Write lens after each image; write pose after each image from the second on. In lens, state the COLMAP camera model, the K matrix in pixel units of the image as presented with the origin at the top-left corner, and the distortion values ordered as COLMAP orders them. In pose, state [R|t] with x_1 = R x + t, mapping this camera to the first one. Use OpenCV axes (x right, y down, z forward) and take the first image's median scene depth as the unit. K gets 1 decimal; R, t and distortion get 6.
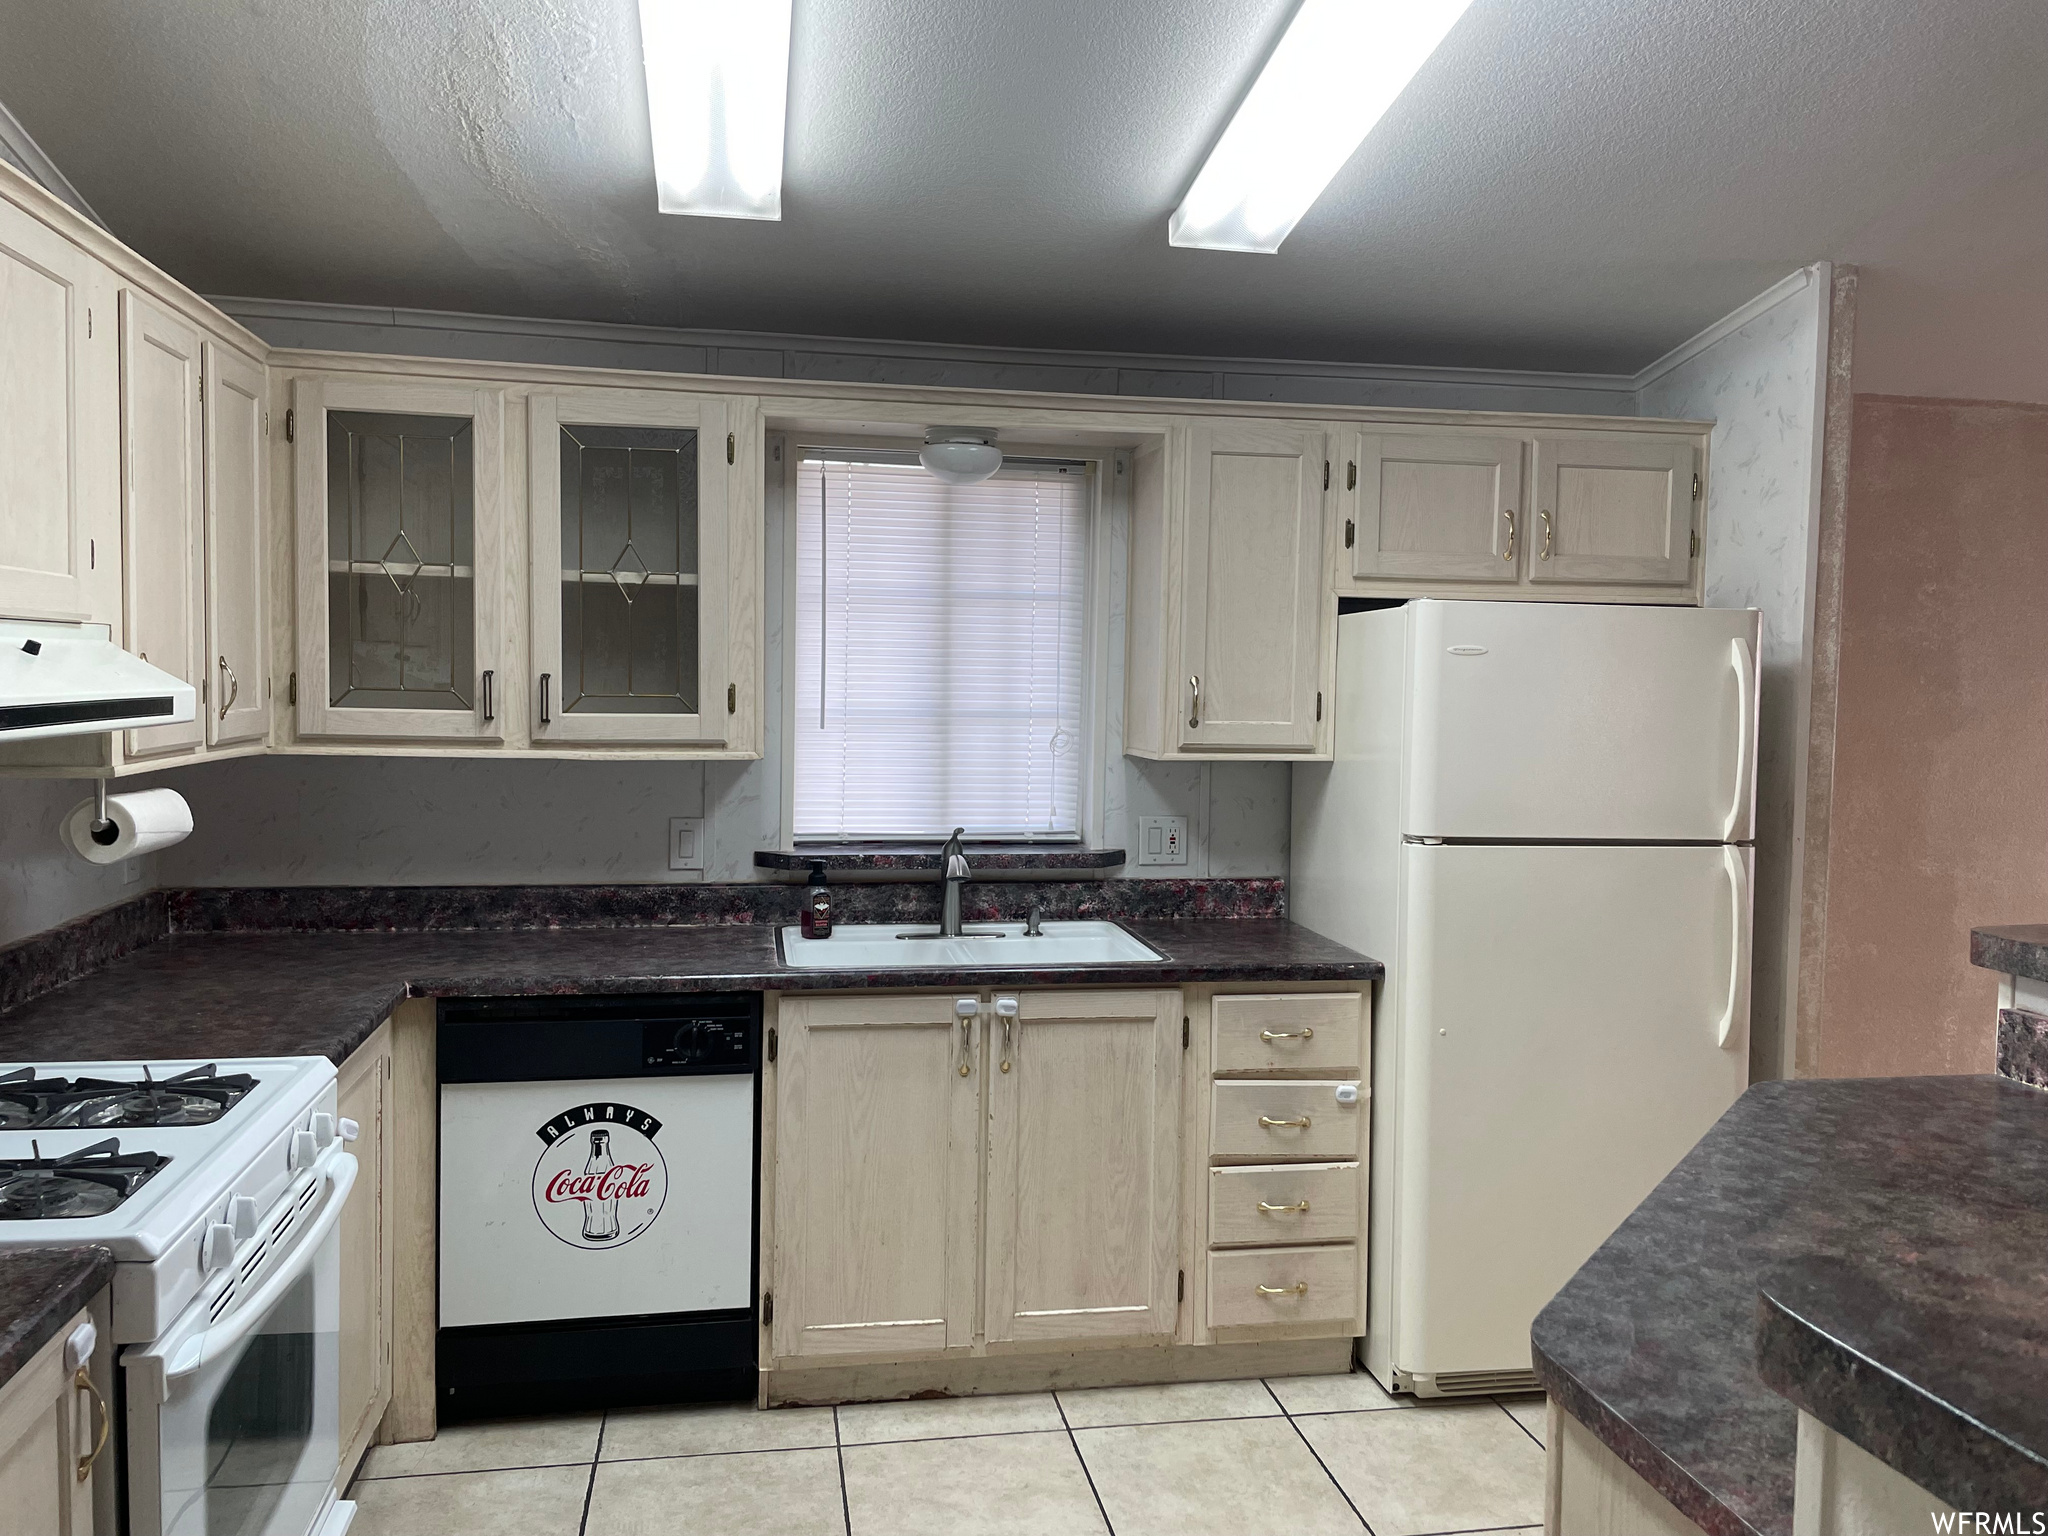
lens RADIAL K [[1541.1, 0, 1033.1], [0, 1541.1, 751.3], [0, 0, 1]] dist [0.086893, -0.104742]
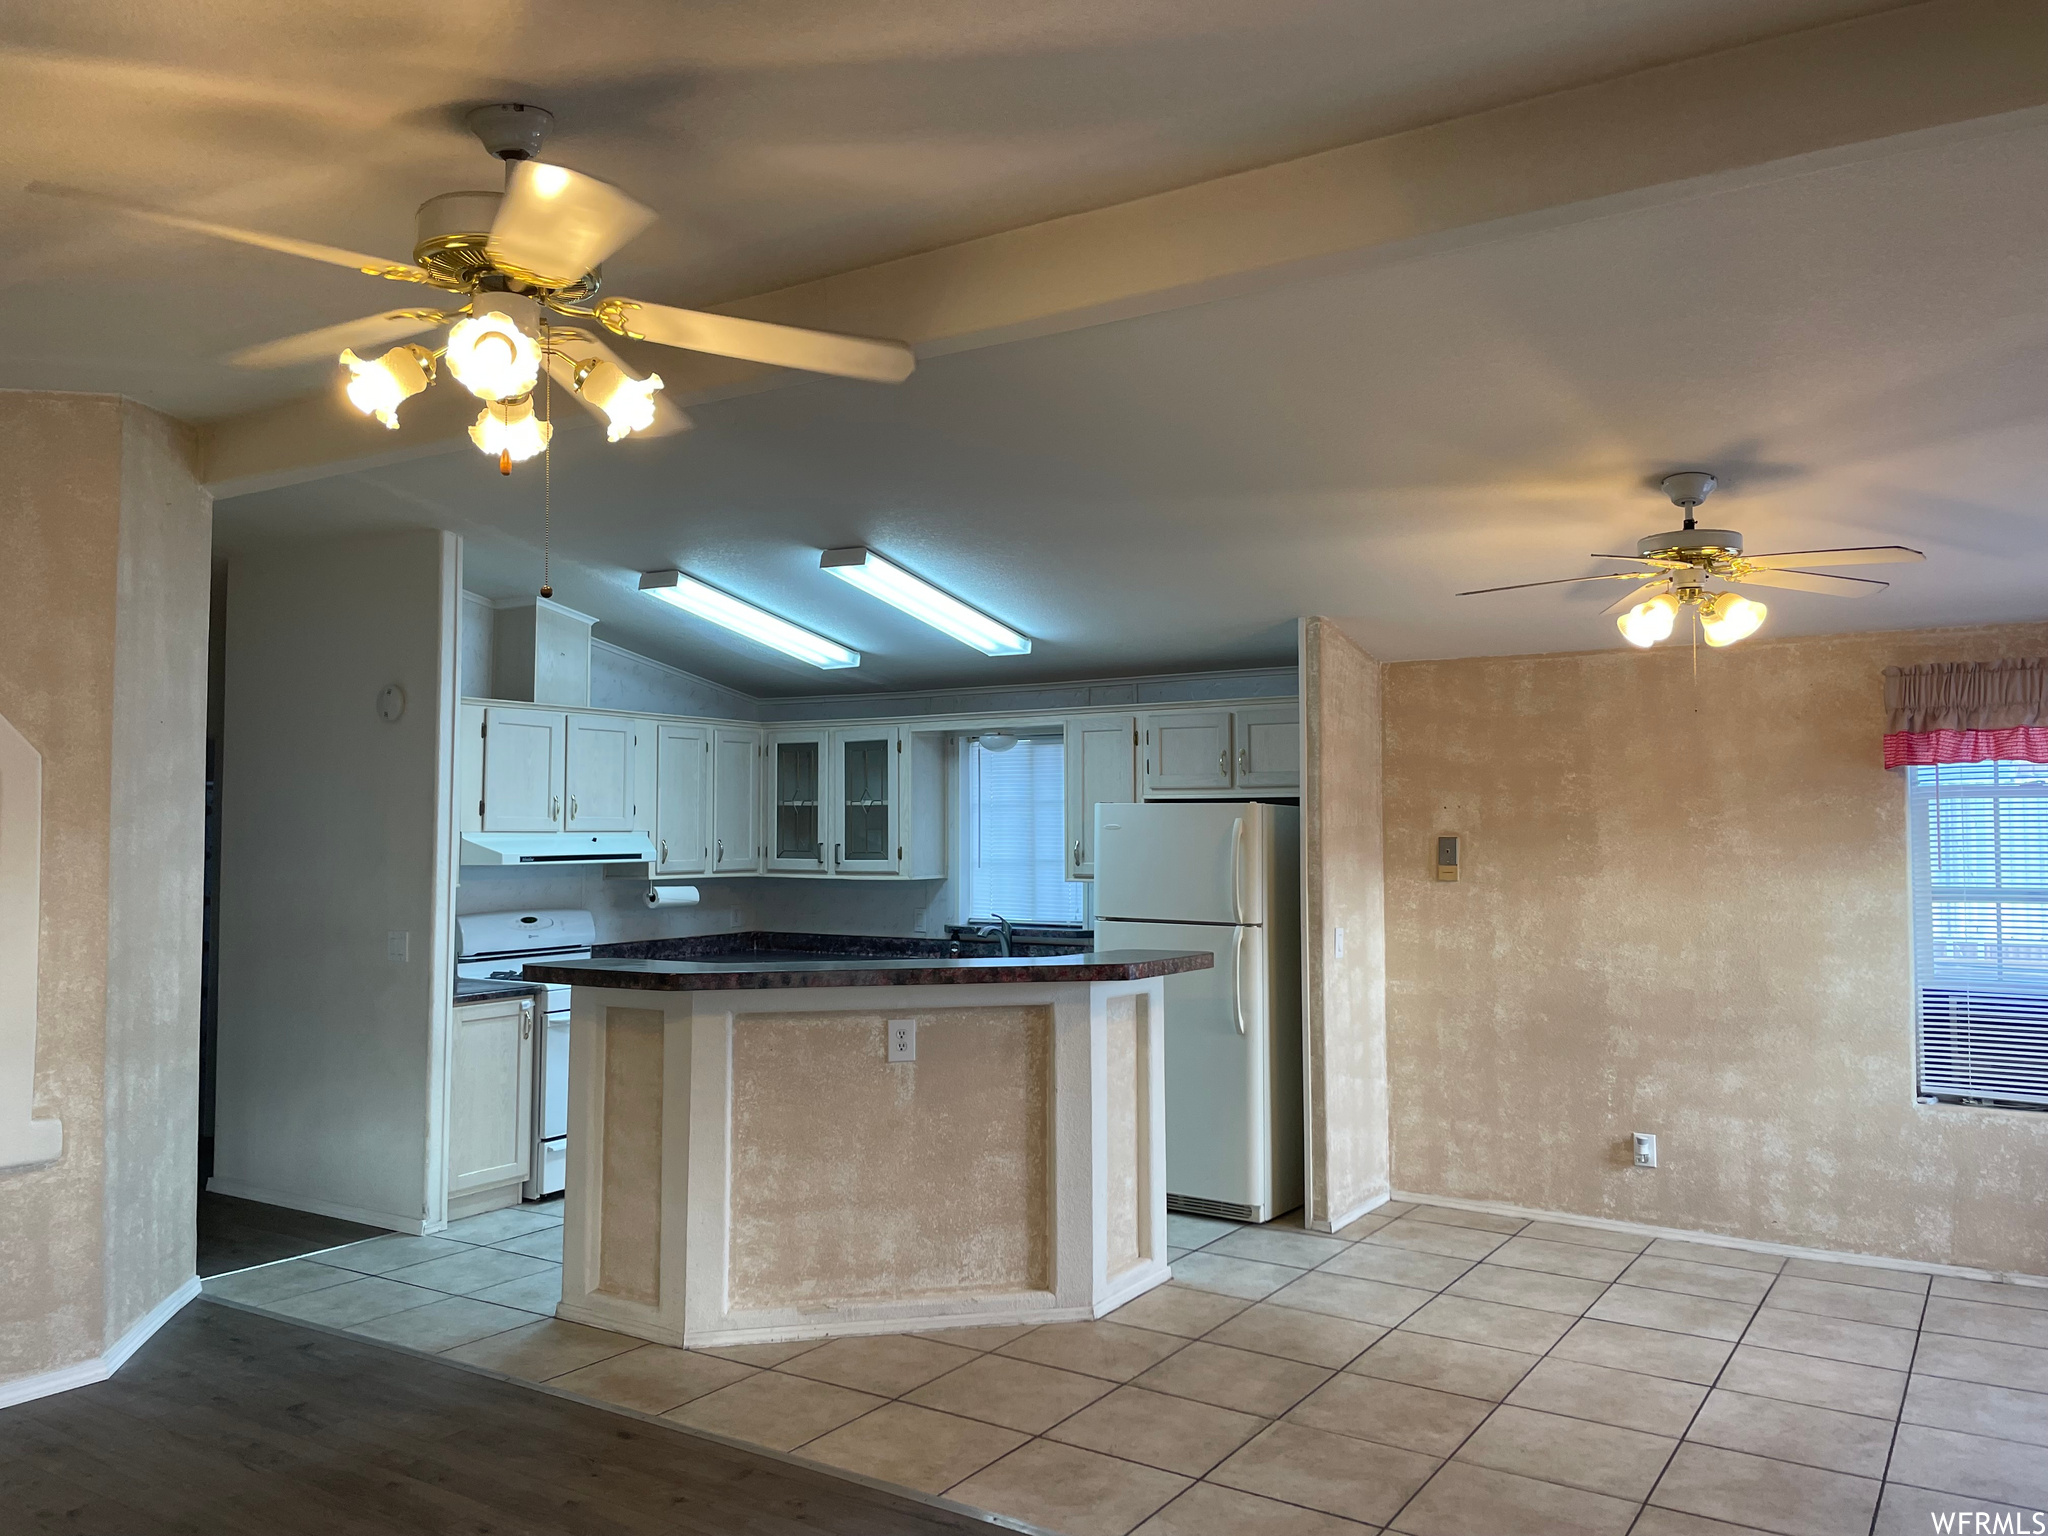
lens RADIAL K [[1541.1, 0, 1008.1], [0, 1541.1, 759.7], [0, 0, 1]] dist [0.086893, -0.104742]
pose [[0.729206, -0.049953, -0.682469, 1.445670], [-0.021186, 0.995206, -0.095481, 0.041231], [0.683967, 0.084084, 0.724651, -0.546366]]
